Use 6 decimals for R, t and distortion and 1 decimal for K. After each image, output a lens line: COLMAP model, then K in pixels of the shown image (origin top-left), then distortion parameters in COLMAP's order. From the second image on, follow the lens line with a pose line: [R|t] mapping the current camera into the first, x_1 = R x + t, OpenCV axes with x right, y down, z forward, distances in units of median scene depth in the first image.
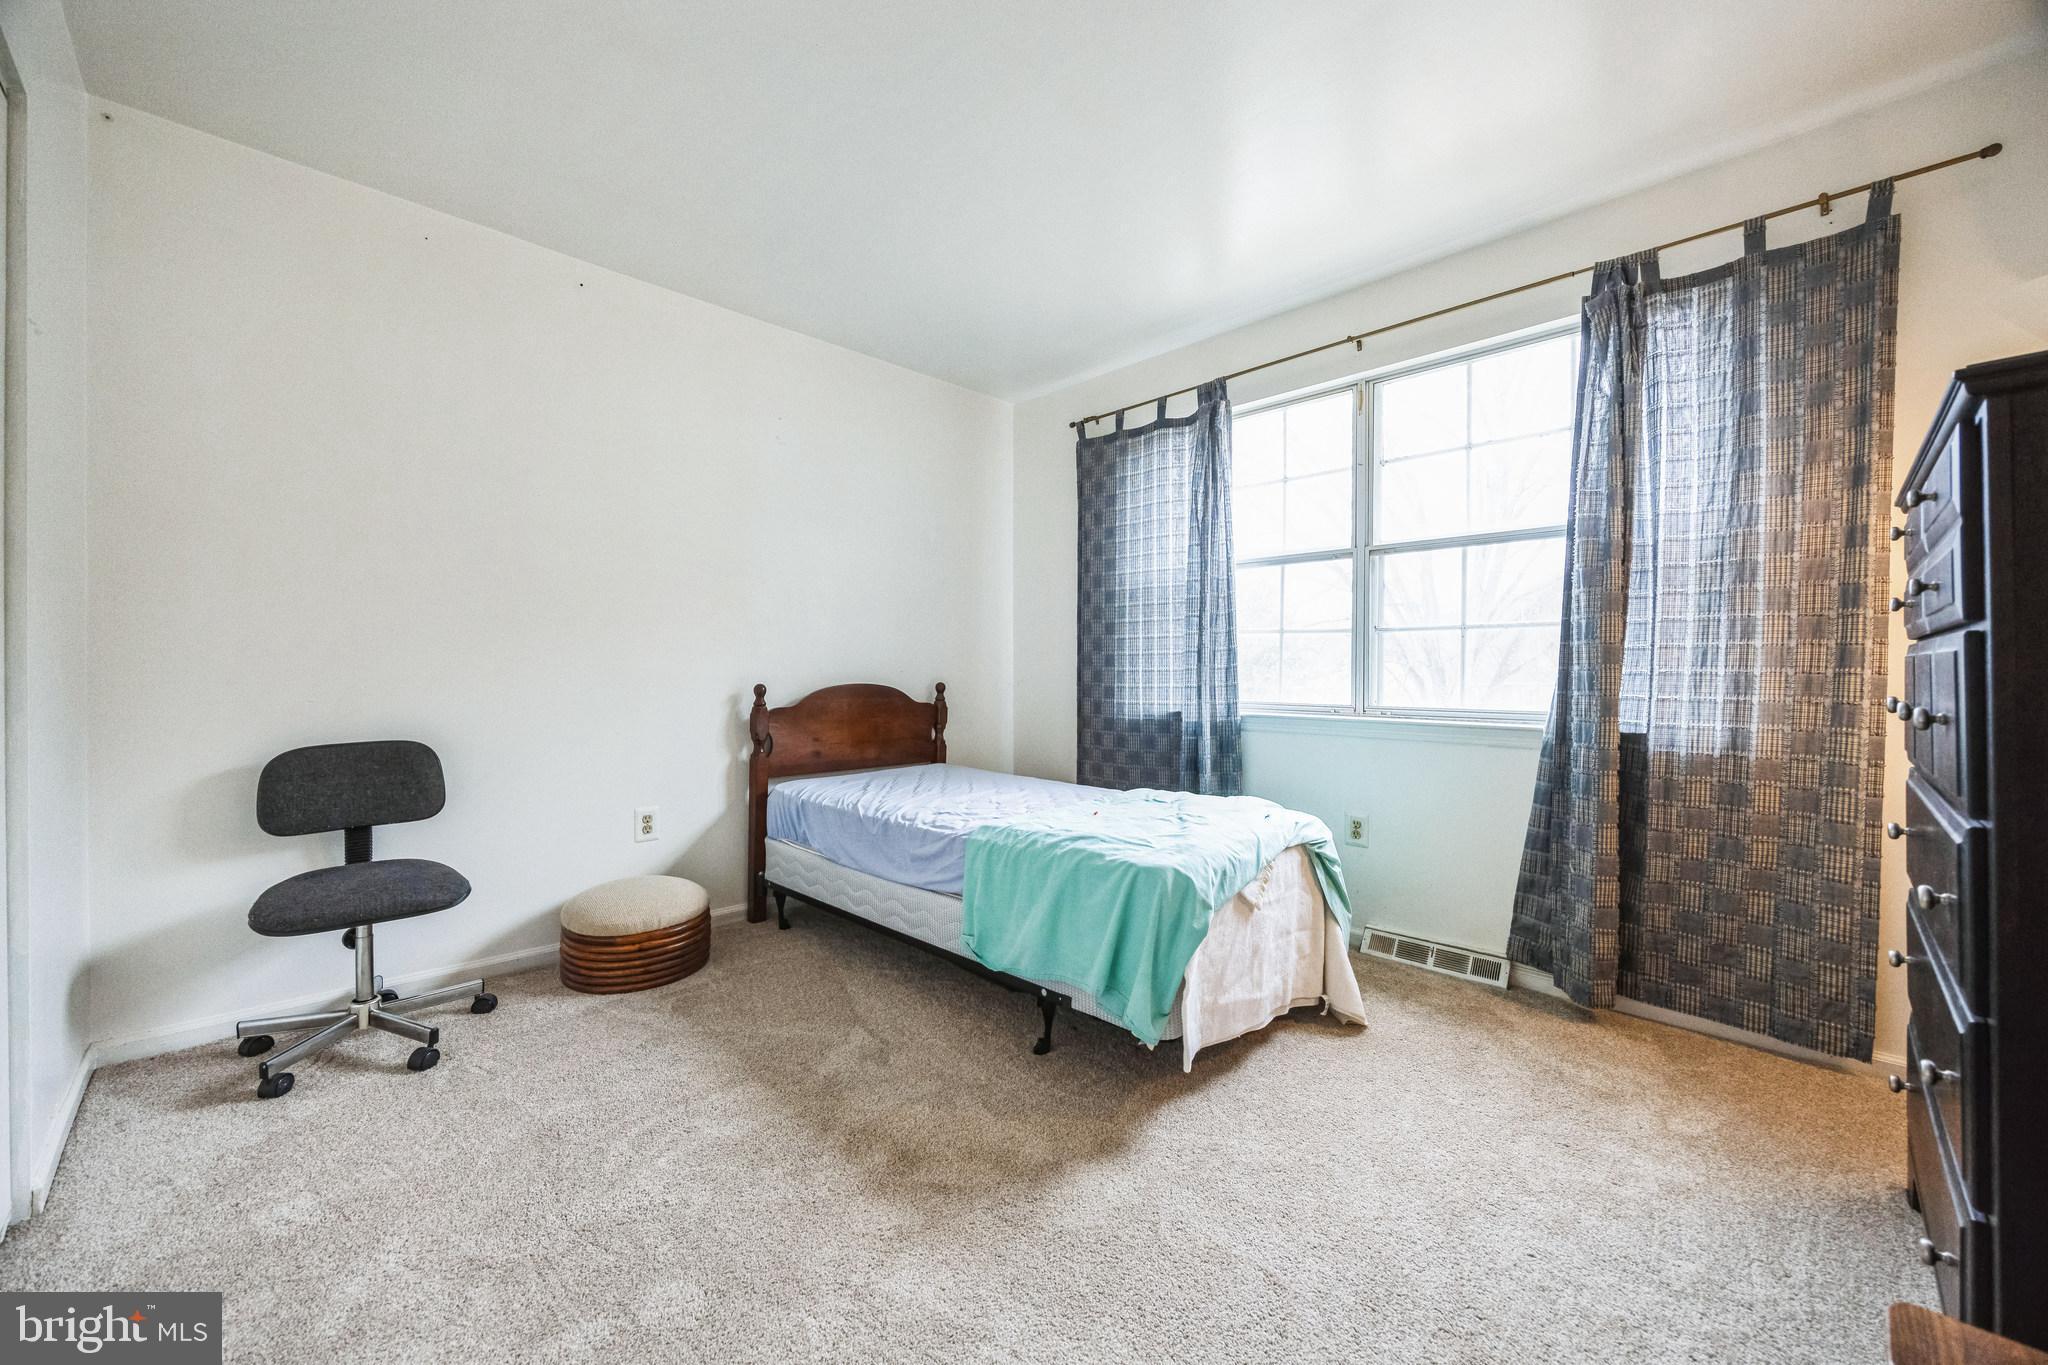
lens RADIAL K [[774.5, 0, 1012.6], [0, 774.5, 694.5], [0, 0, 1]] dist [-0.003162, -0.000375]
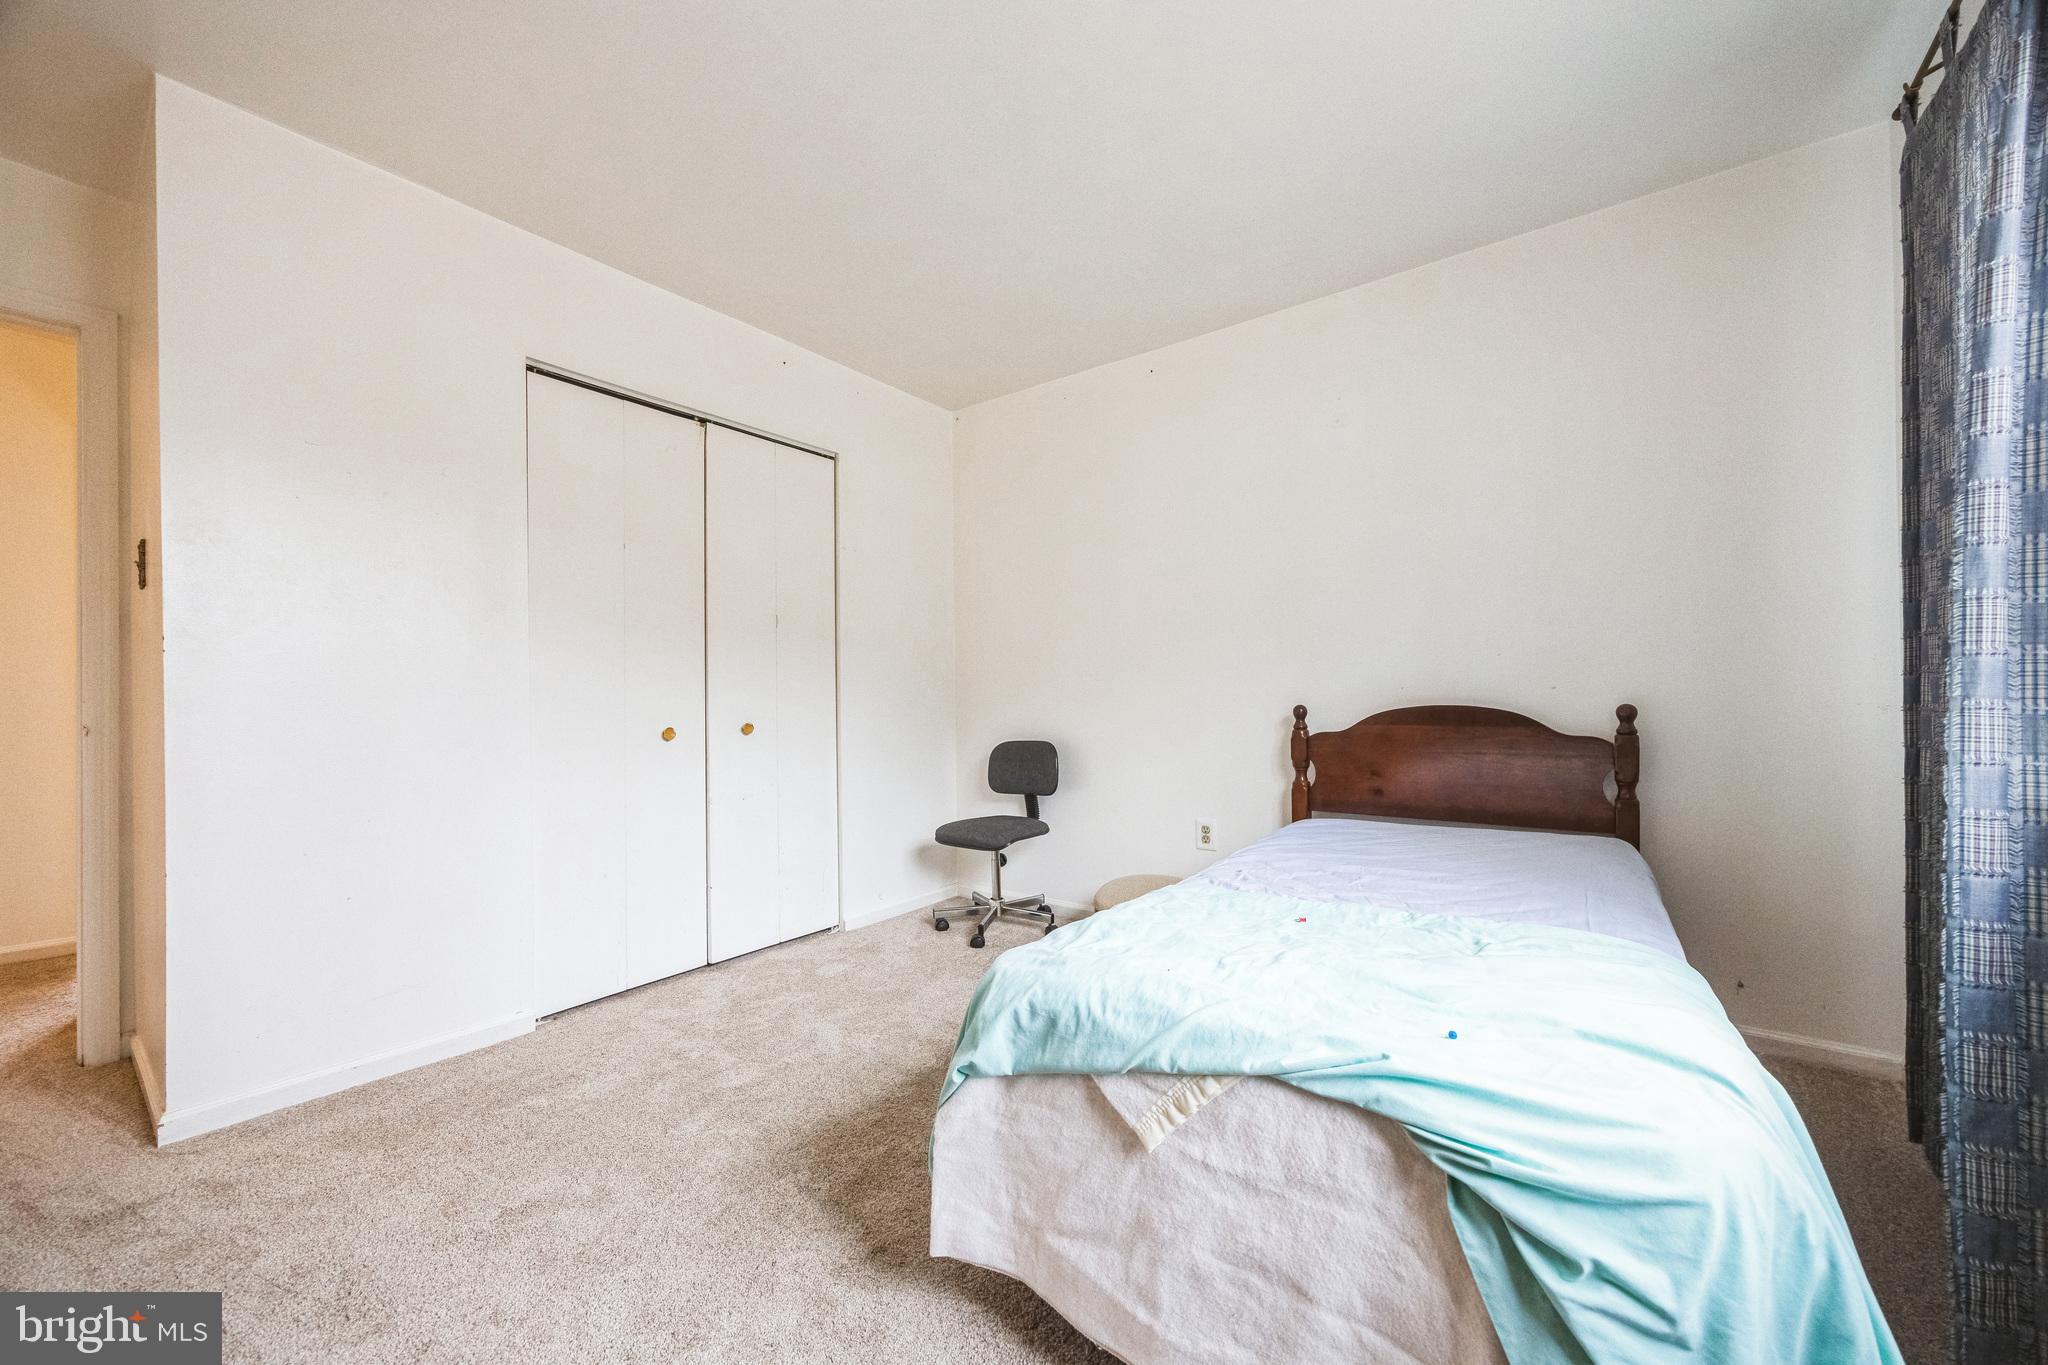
lens RADIAL K [[774.5, 0, 1012.6], [0, 774.5, 694.5], [0, 0, 1]] dist [-0.003162, -0.000375]
pose [[0.135932, -0.012972, -0.990633, 0.565590], [-0.018935, 0.999698, -0.015689, -0.005575], [0.990537, 0.020891, 0.135646, 0.585222]]
